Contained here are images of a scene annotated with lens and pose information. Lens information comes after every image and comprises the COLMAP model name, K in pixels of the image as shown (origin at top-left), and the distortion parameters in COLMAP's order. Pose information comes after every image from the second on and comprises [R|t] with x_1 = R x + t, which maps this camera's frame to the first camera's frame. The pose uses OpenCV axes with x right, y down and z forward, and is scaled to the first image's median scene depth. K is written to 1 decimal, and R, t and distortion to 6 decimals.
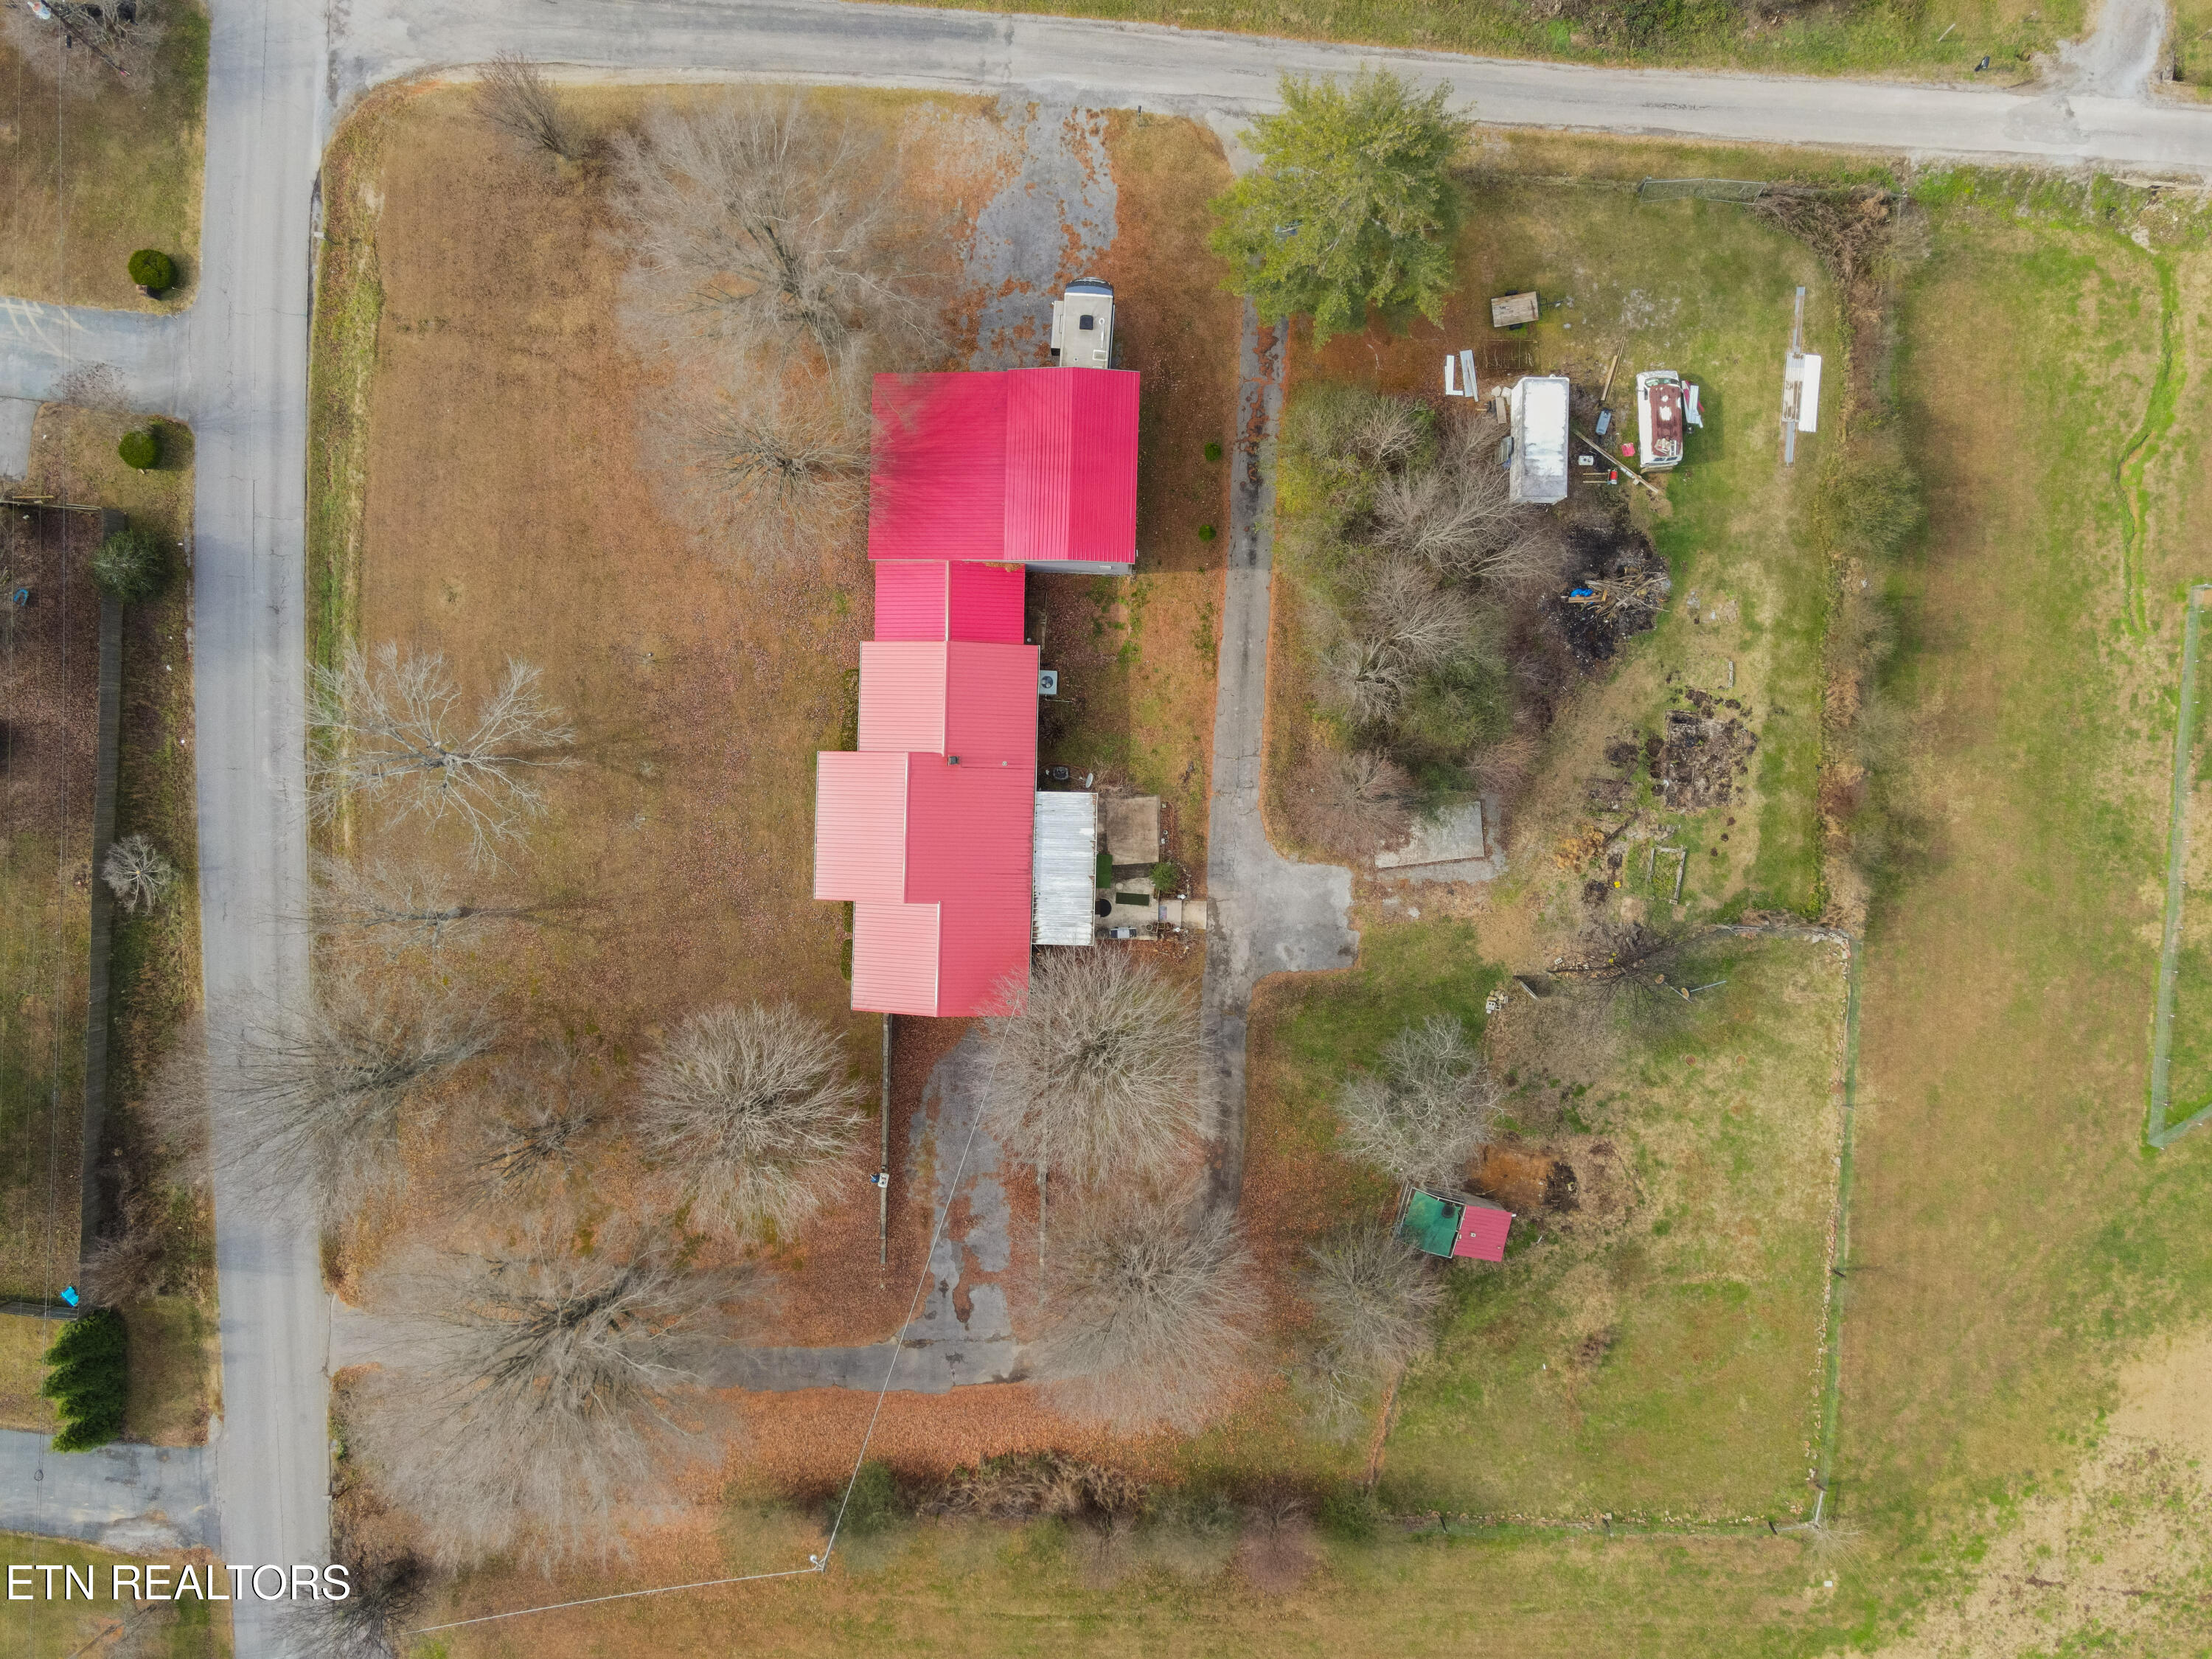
lens RADIAL K [[1645.2, 0, 1090.7], [0, 1645.2, 823.3], [0, 0, 1]] dist [0.027276, -0.013237]
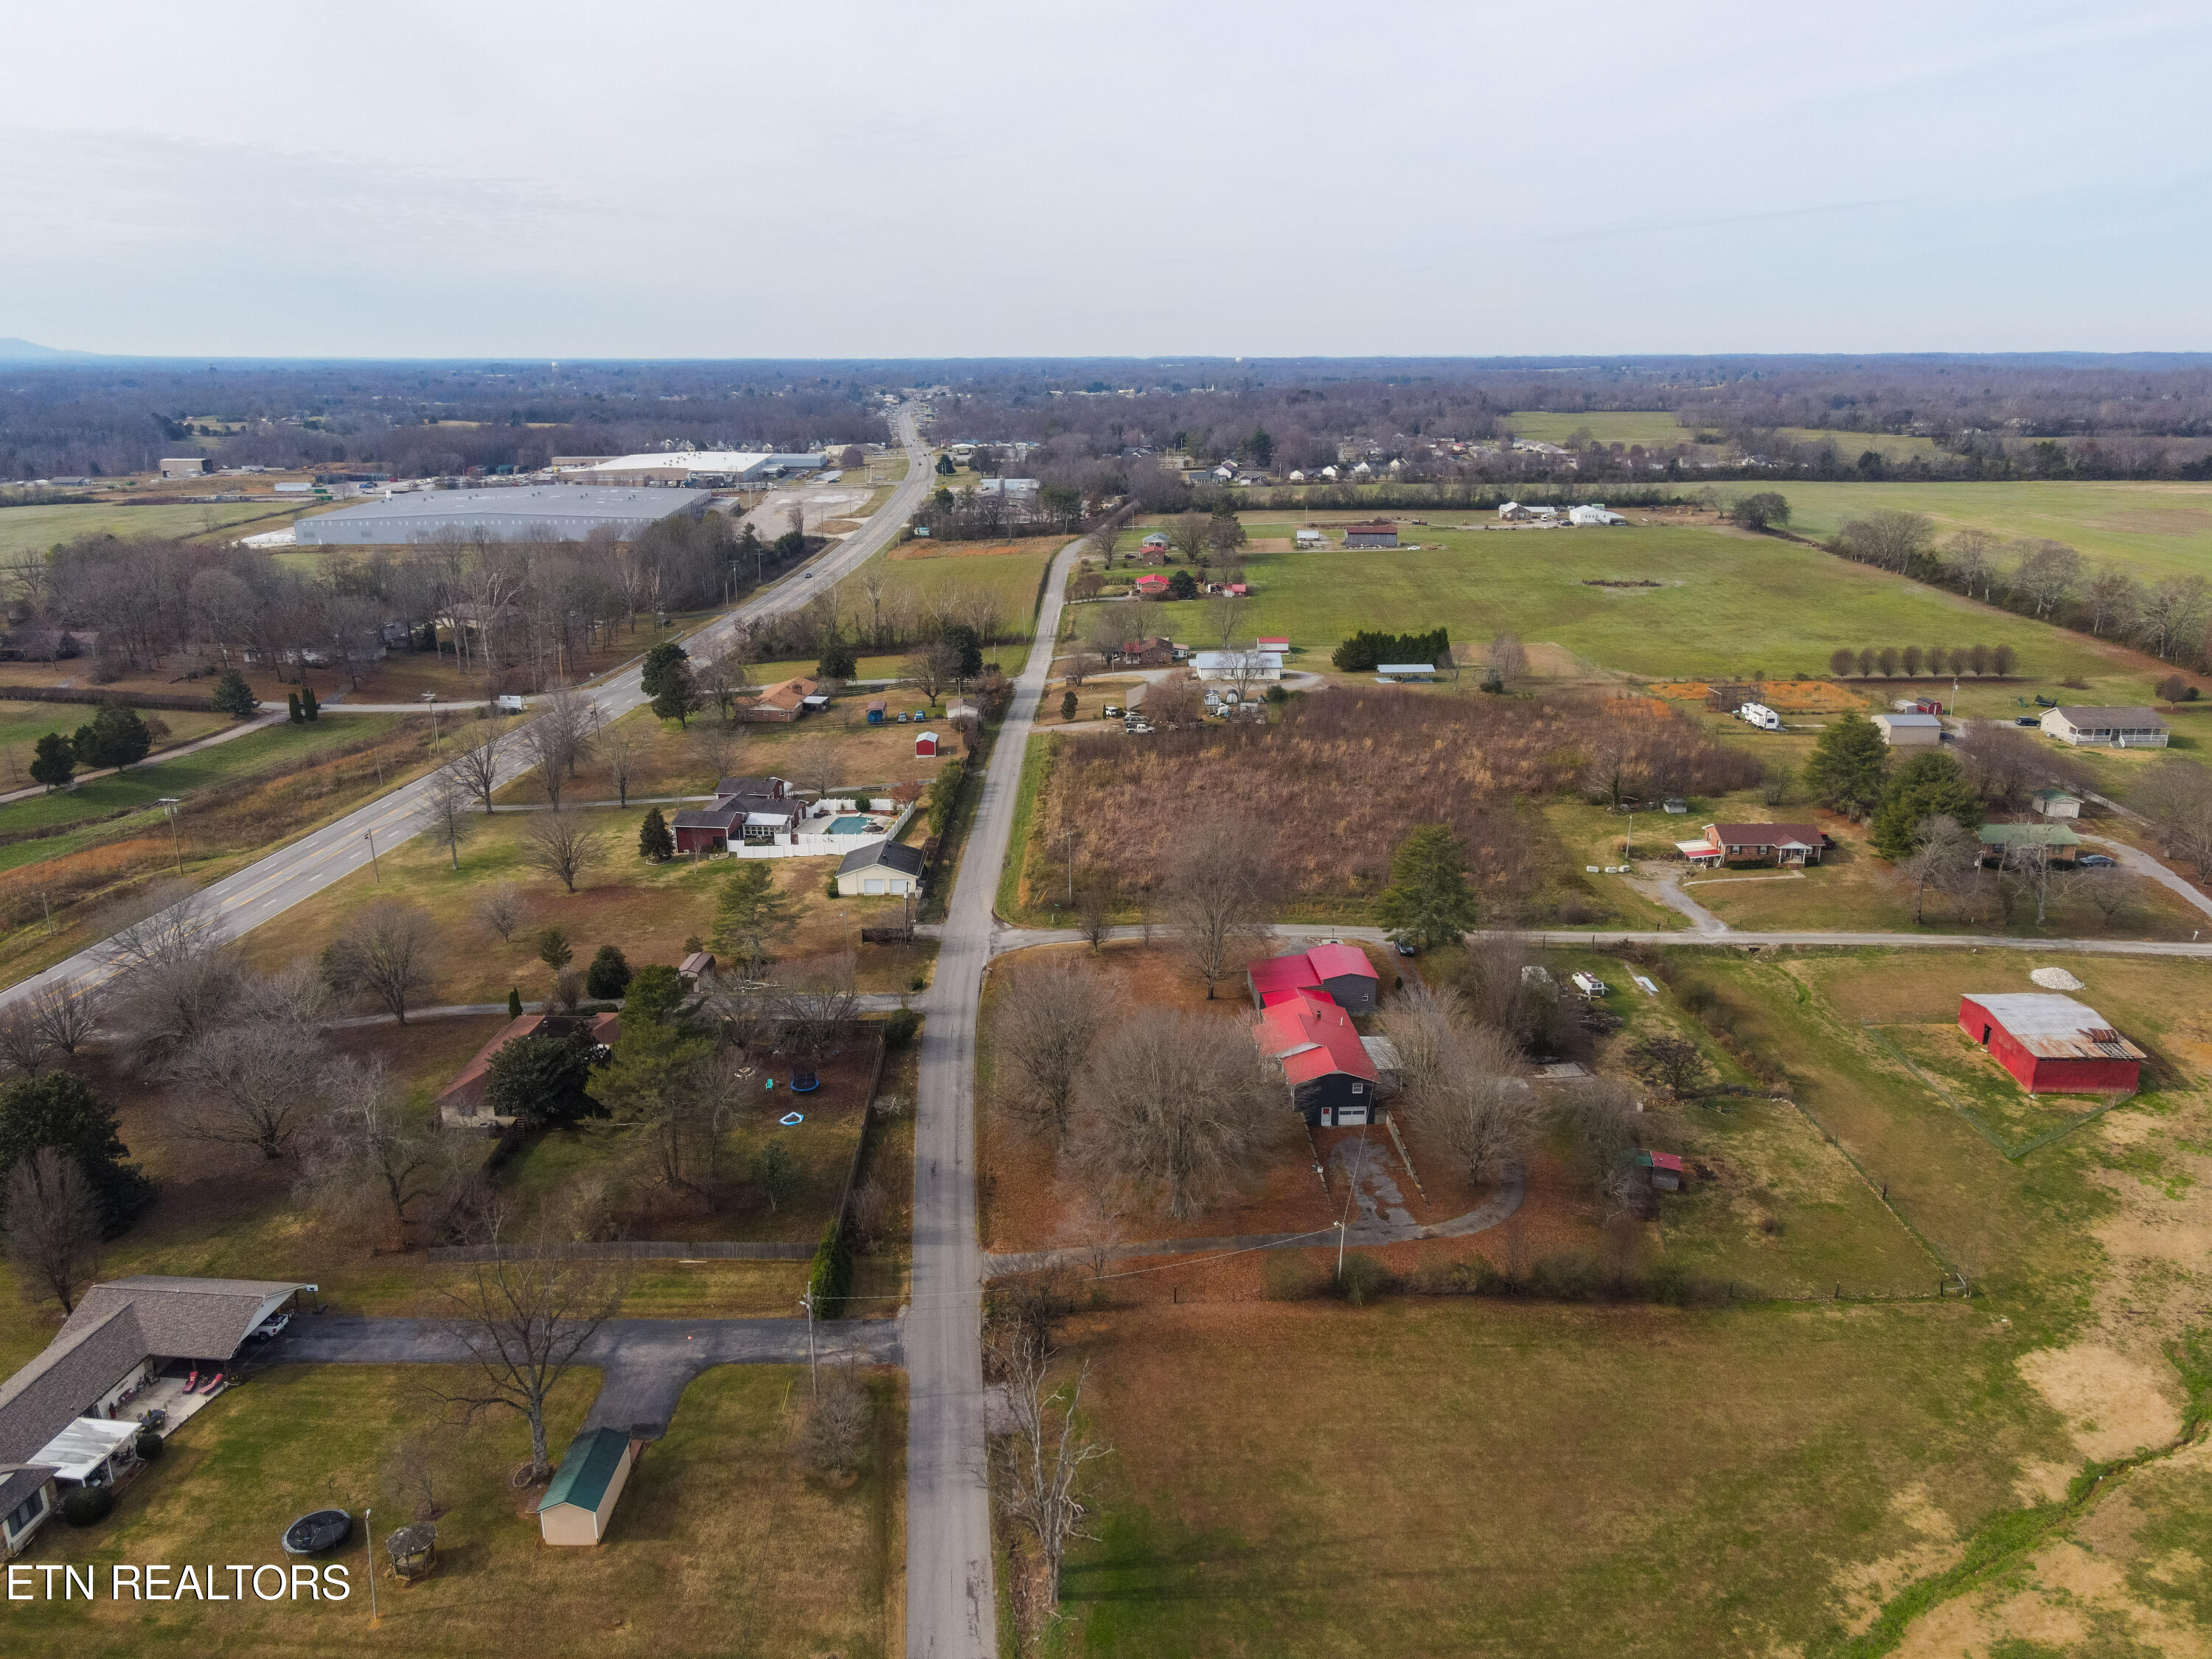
lens RADIAL K [[1635.3, 0, 1106.0], [0, 1635.3, 829.5], [0, 0, 1]] dist [0.032907, -0.002276]
pose [[0.995668, -0.005636, 0.092807, -0.504226], [0.090948, 0.266487, -0.959538, 1.741692], [-0.019324, 0.963822, 0.265845, 0.208149]]
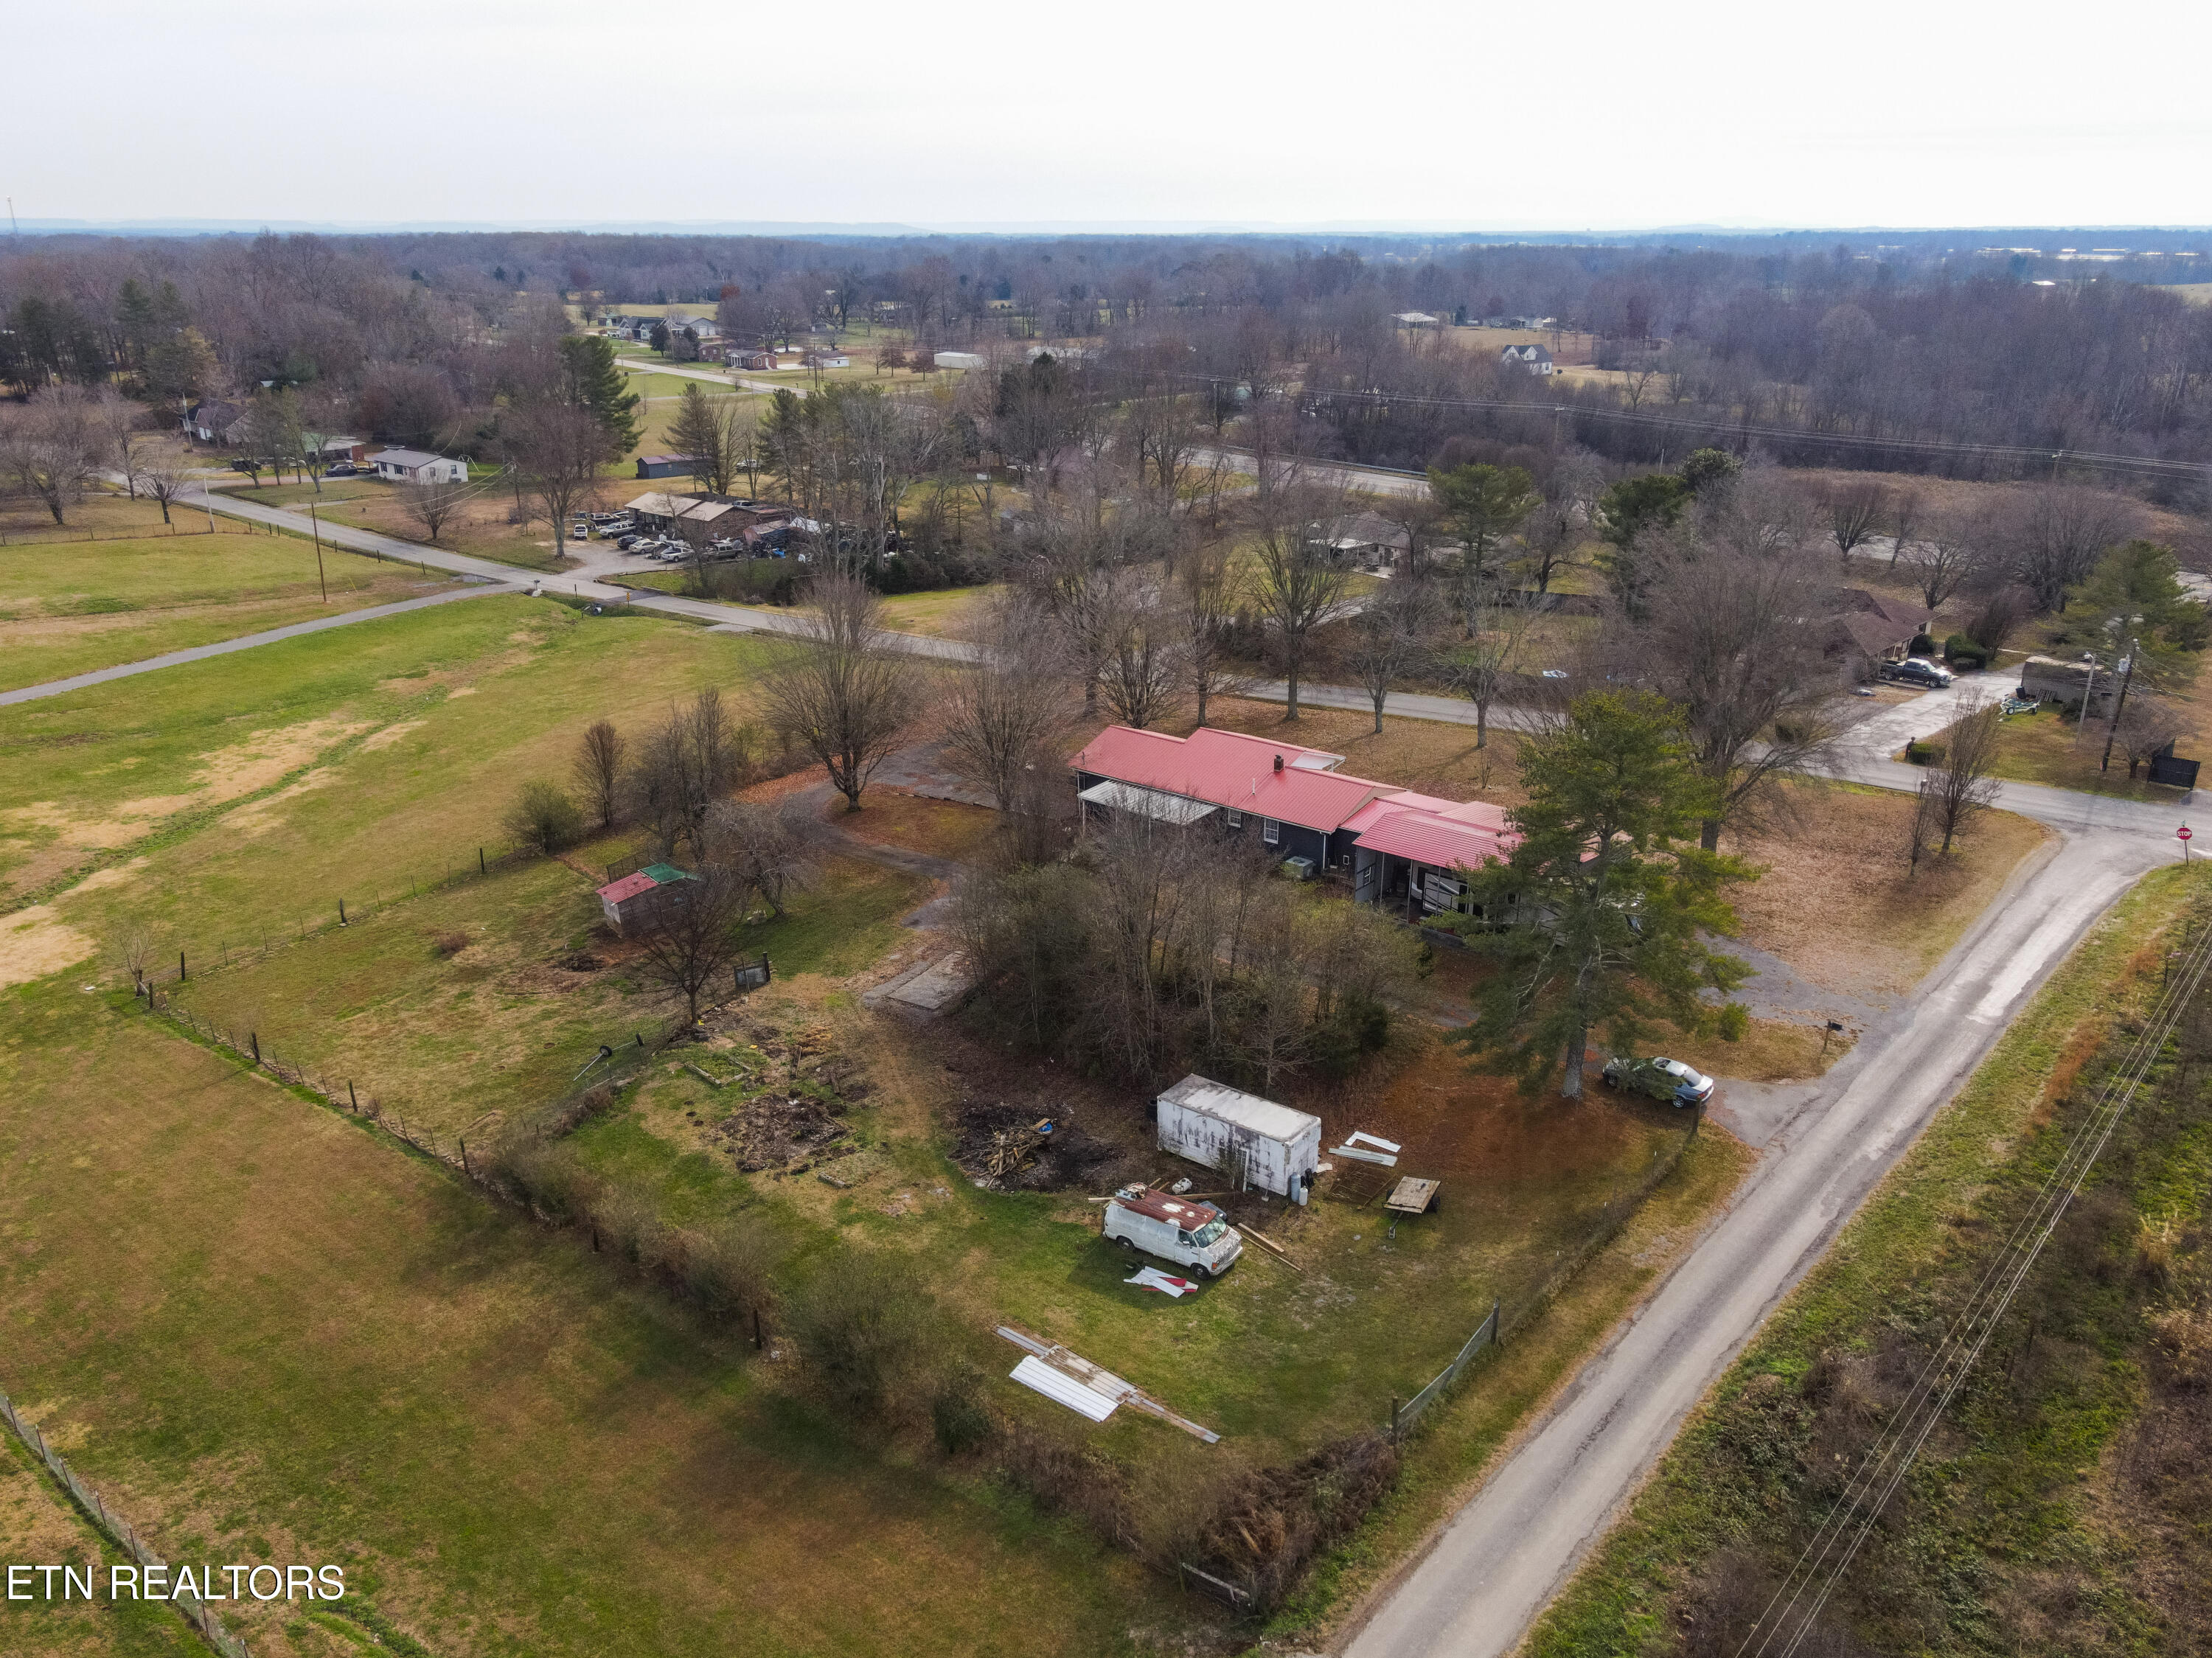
lens RADIAL K [[1645.0, 0, 1090.7], [0, 1645.0, 822.8], [0, 0, 1]] dist [0.027276, -0.013237]
pose [[-0.611798, 0.291482, -0.735351, 0.799095], [-0.791014, -0.224965, 0.568936, -0.555961], [0.000406, 0.929747, 0.368200, 0.571579]]
